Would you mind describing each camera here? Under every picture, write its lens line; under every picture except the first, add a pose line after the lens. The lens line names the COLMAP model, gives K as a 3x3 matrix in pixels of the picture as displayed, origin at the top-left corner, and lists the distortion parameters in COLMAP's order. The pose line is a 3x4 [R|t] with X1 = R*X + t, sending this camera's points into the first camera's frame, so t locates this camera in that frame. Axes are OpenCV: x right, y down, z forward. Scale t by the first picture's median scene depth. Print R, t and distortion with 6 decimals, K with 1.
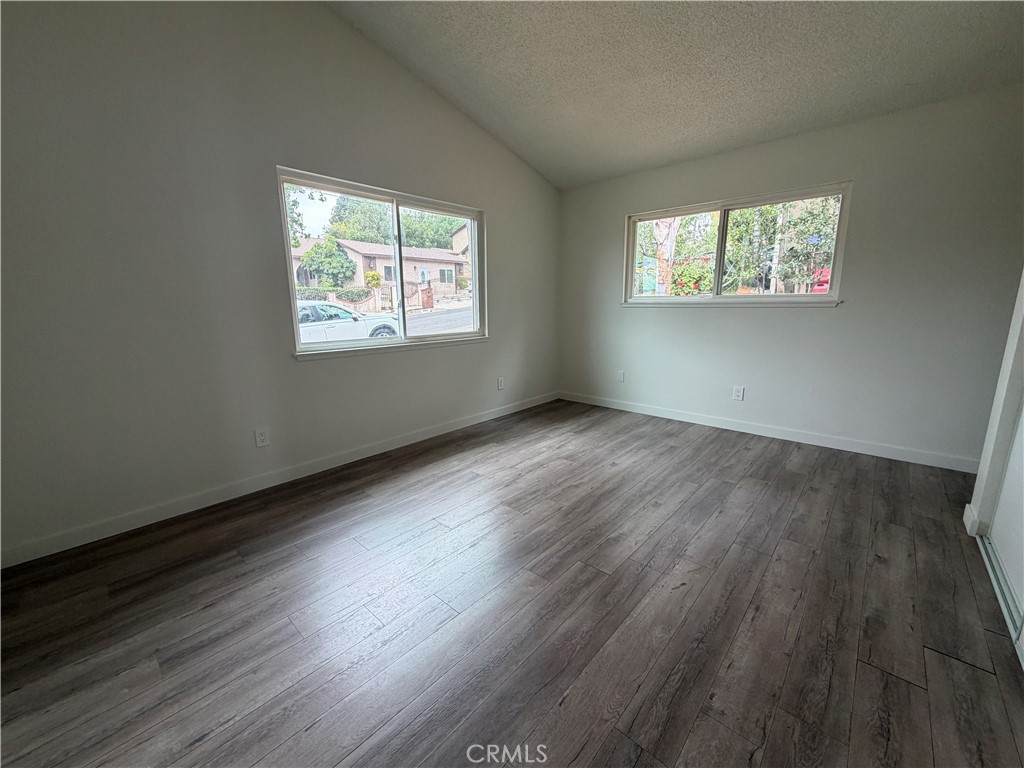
lens RADIAL K [[407.7, 0, 509.1], [0, 407.7, 384.3], [0, 0, 1]] dist [0.000722, 0.000332]
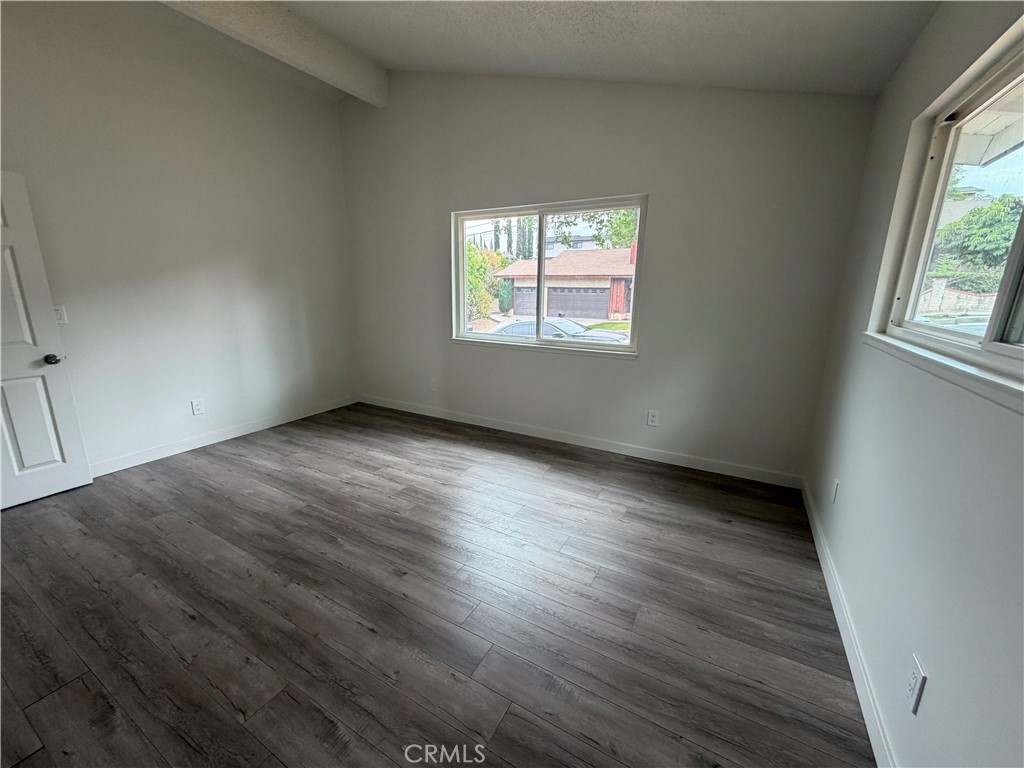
lens RADIAL K [[407.7, 0, 509.1], [0, 407.7, 384.3], [0, 0, 1]] dist [0.000722, 0.000332]
pose [[0.226358, 0.238010, -0.944517, 0.899304], [-0.202840, 0.959946, 0.193286, -0.224539], [0.952690, 0.147834, 0.265570, 0.766068]]
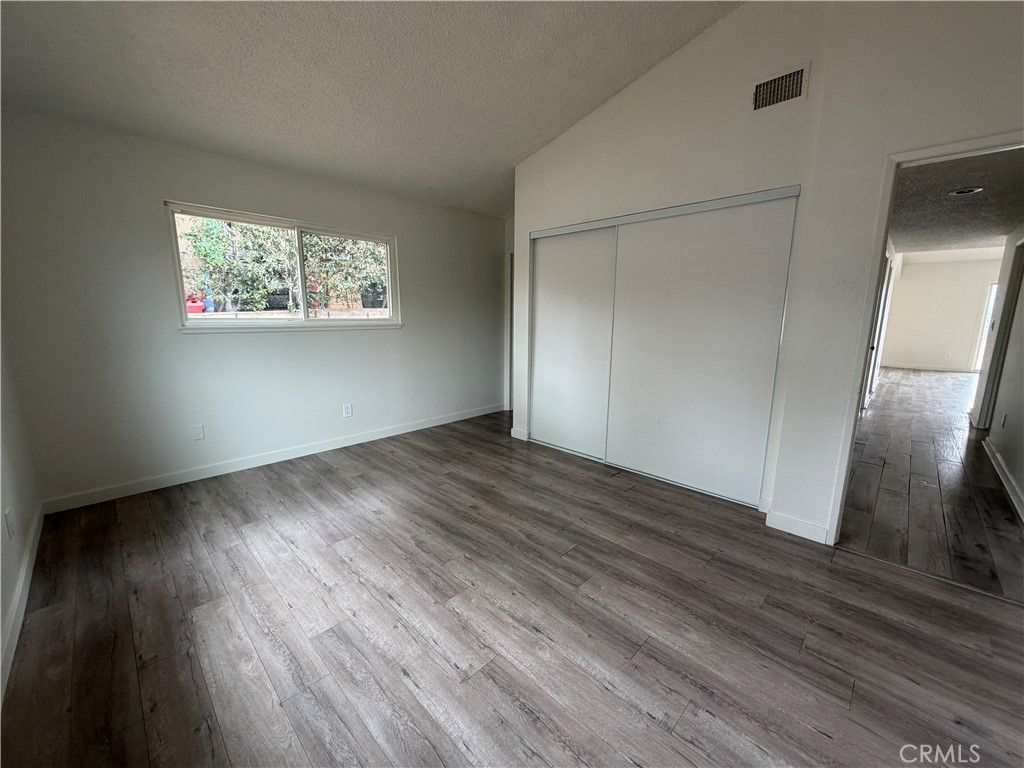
lens RADIAL K [[407.7, 0, 509.1], [0, 407.7, 384.3], [0, 0, 1]] dist [0.000722, 0.000332]
pose [[0.036594, -0.161515, 0.986192, -0.572002], [0.189562, 0.970057, 0.151838, -0.156574], [-0.981187, 0.181388, 0.066116, 0.628960]]
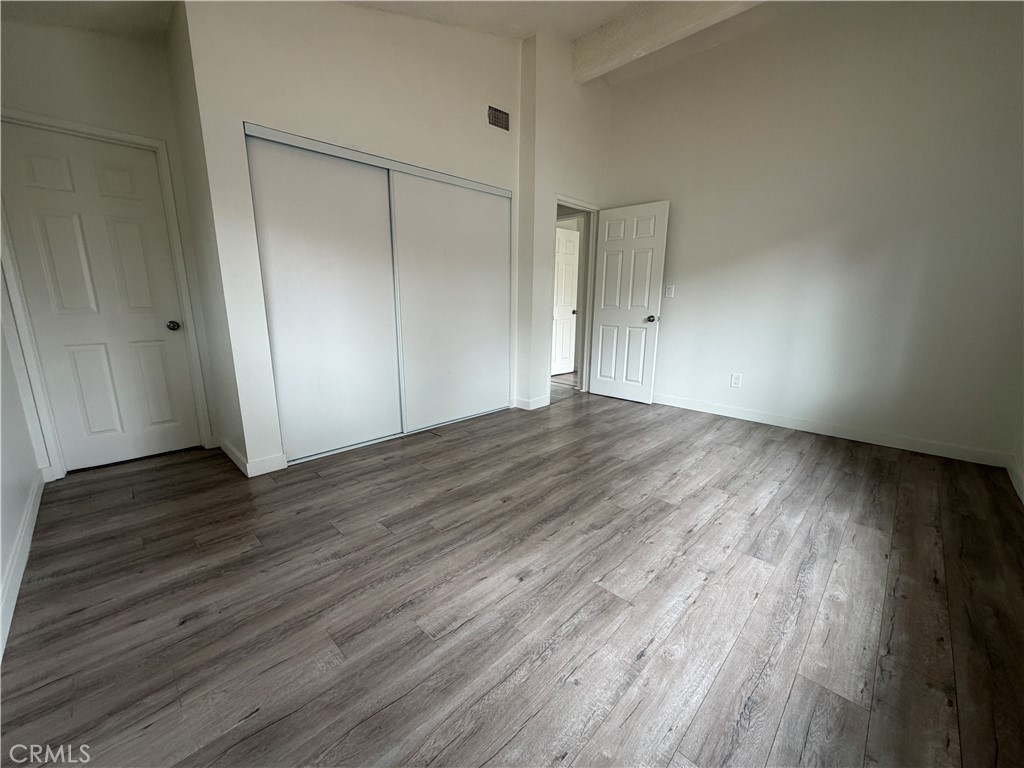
lens RADIAL K [[407.7, 0, 509.1], [0, 407.7, 384.3], [0, 0, 1]] dist [0.000722, 0.000332]
pose [[-0.999162, 0.001971, 0.040875, 0.259650], [0.017904, 0.919219, 0.393339, -0.255301], [-0.036798, 0.393741, -0.918485, 1.434050]]
